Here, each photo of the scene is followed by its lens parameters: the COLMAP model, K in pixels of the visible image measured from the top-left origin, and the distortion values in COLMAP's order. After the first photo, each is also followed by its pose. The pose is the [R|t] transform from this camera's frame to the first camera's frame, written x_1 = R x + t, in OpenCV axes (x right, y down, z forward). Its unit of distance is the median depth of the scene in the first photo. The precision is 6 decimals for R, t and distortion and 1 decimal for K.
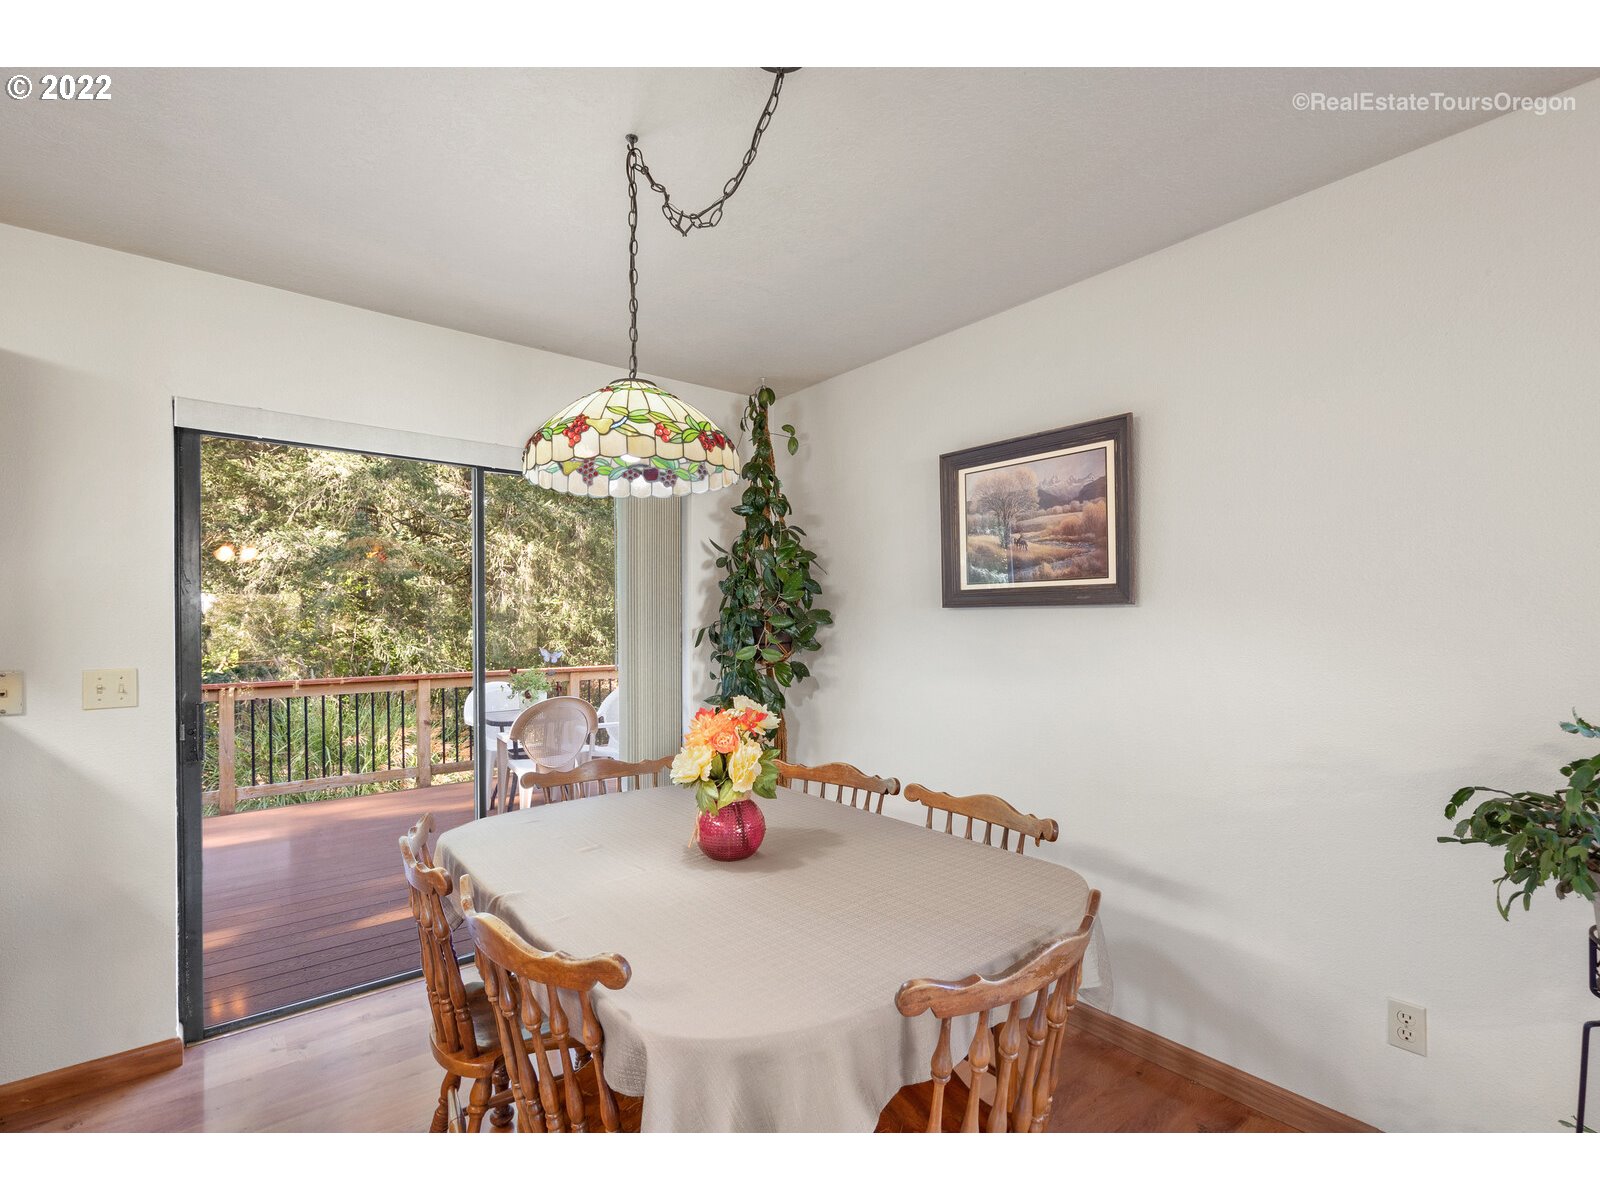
lens RADIAL K [[735.9, 0, 809.5], [0, 735.9, 630.9], [0, 0, 1]] dist [0.000030, 0.000121]
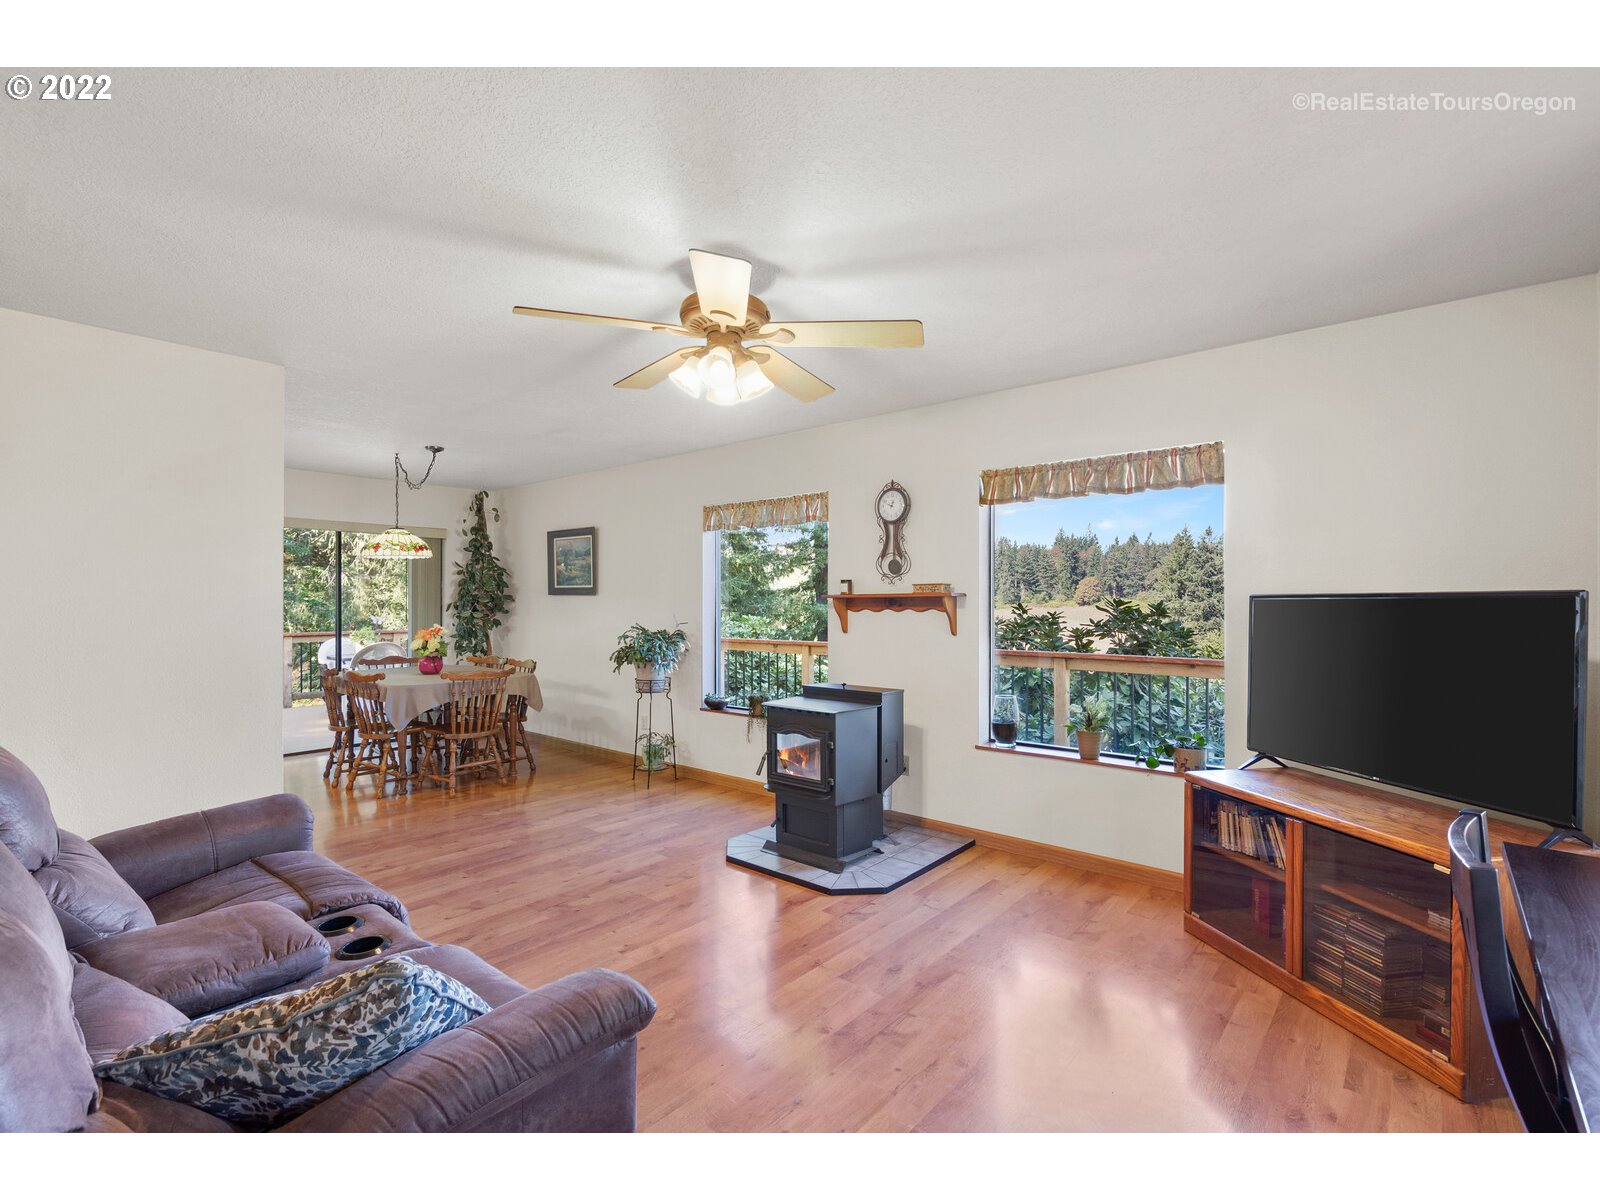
lens RADIAL K [[746.3, 0, 800.0], [0, 746.3, 600.0], [0, 0, 1]] dist [-0.000207, 0.000092]
pose [[0.986630, 0.006911, 0.162832, 0.517831], [-0.004748, 0.999895, -0.013668, 0.012970], [-0.162910, 0.012712, 0.986559, -1.342089]]
